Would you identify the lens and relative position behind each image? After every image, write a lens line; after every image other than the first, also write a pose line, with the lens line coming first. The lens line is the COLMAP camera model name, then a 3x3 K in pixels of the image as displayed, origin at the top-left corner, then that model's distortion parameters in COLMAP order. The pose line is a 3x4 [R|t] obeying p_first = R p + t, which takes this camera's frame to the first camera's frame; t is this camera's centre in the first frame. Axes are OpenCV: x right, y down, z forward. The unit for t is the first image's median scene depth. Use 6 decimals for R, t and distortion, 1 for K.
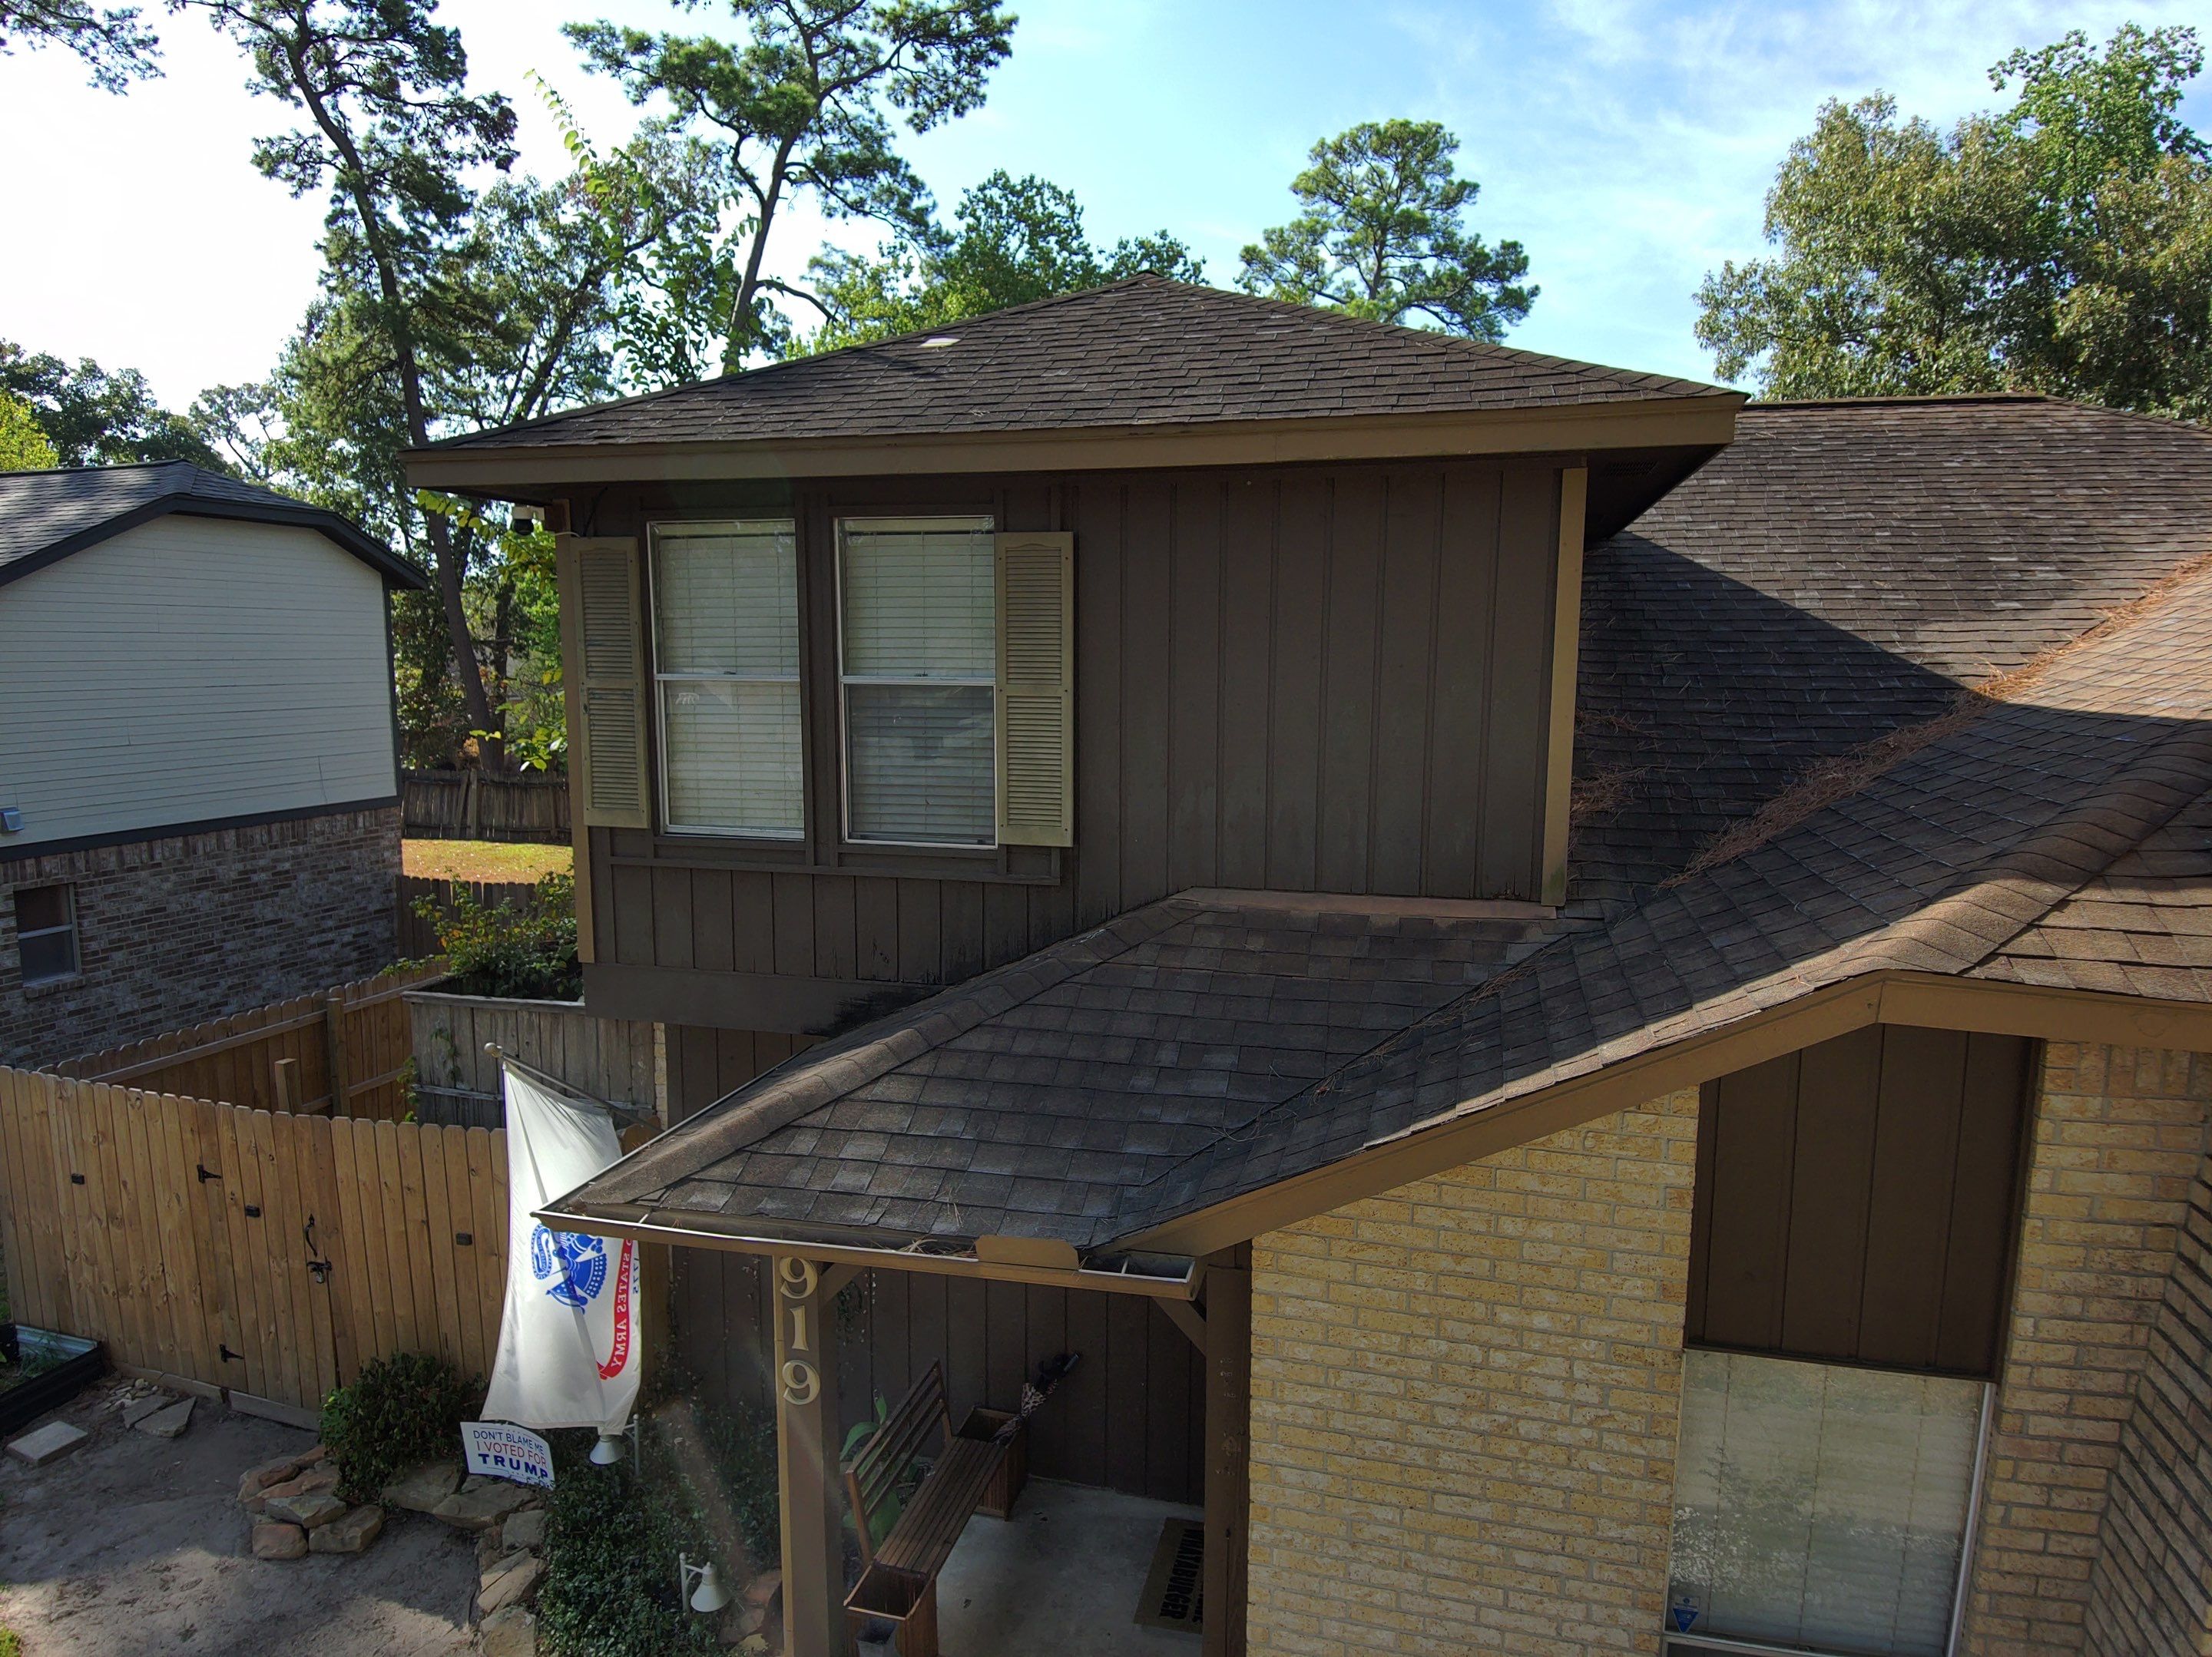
lens RADIAL K [[1362.0, 0, 1106.0], [0, 1362.0, 828.5], [0, 0, 1]] dist [-0.027649, -0.001058]
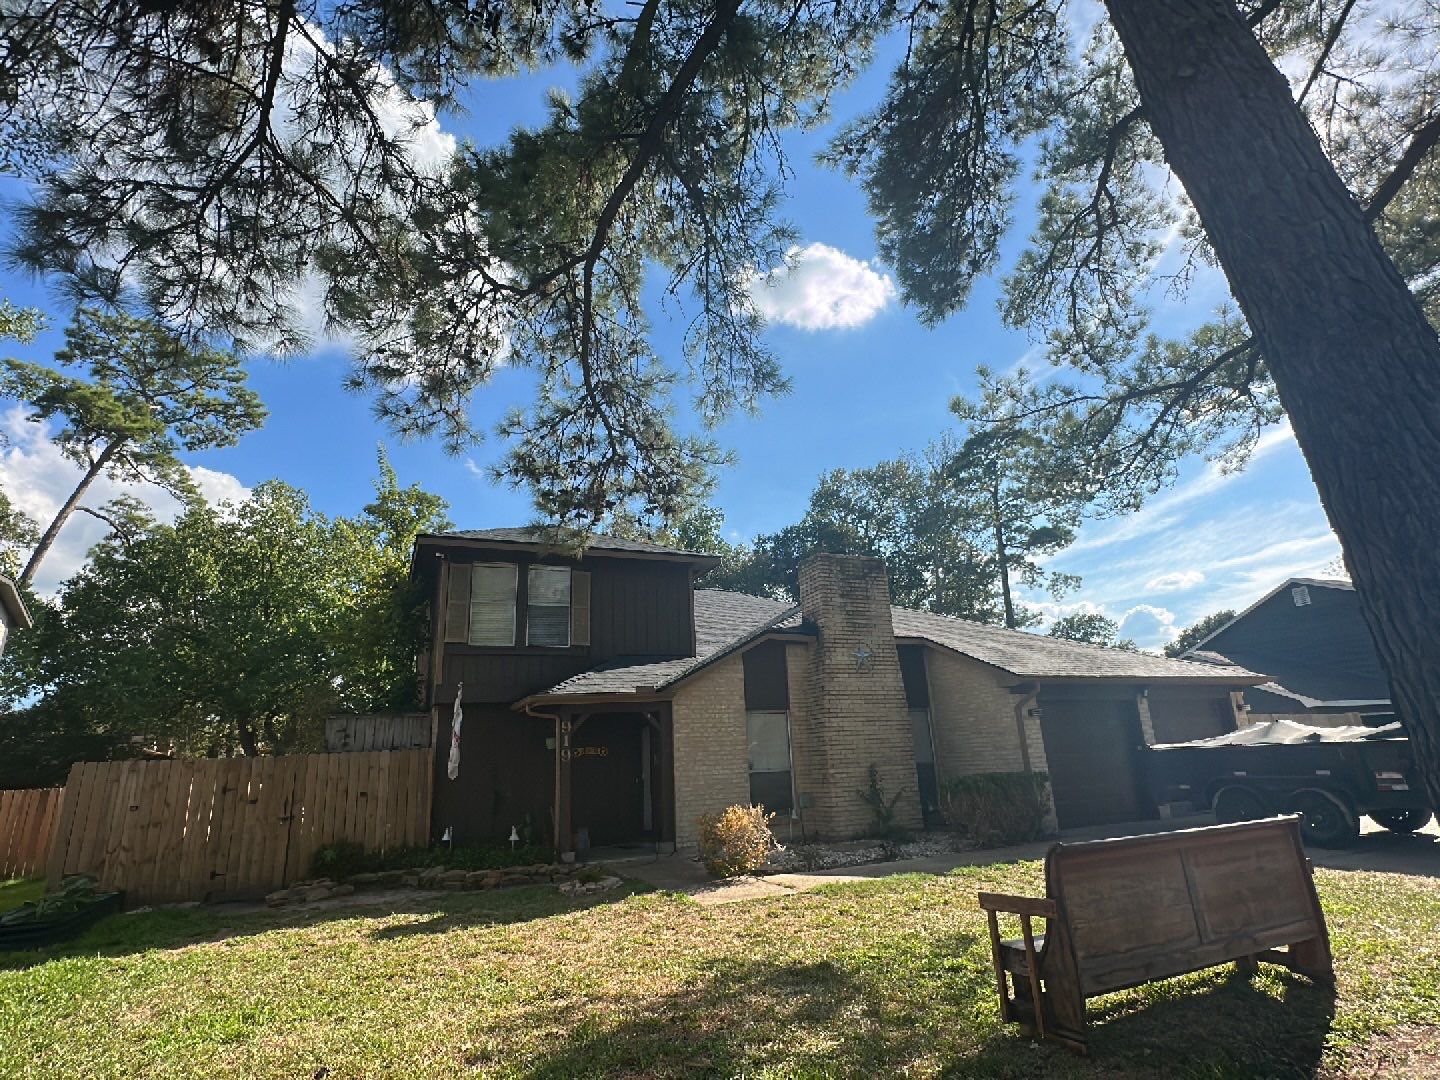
lens RADIAL K [[704.4, 0, 720.0], [0, 704.4, 540.0], [0, 0, 1]] dist [0.000813, 0.000041]
pose [[0.784560, 0.141758, 0.603631, -0.863912], [0.124992, 0.917373, -0.377894, 0.470957], [-0.607324, 0.371930, 0.702016, -0.713569]]
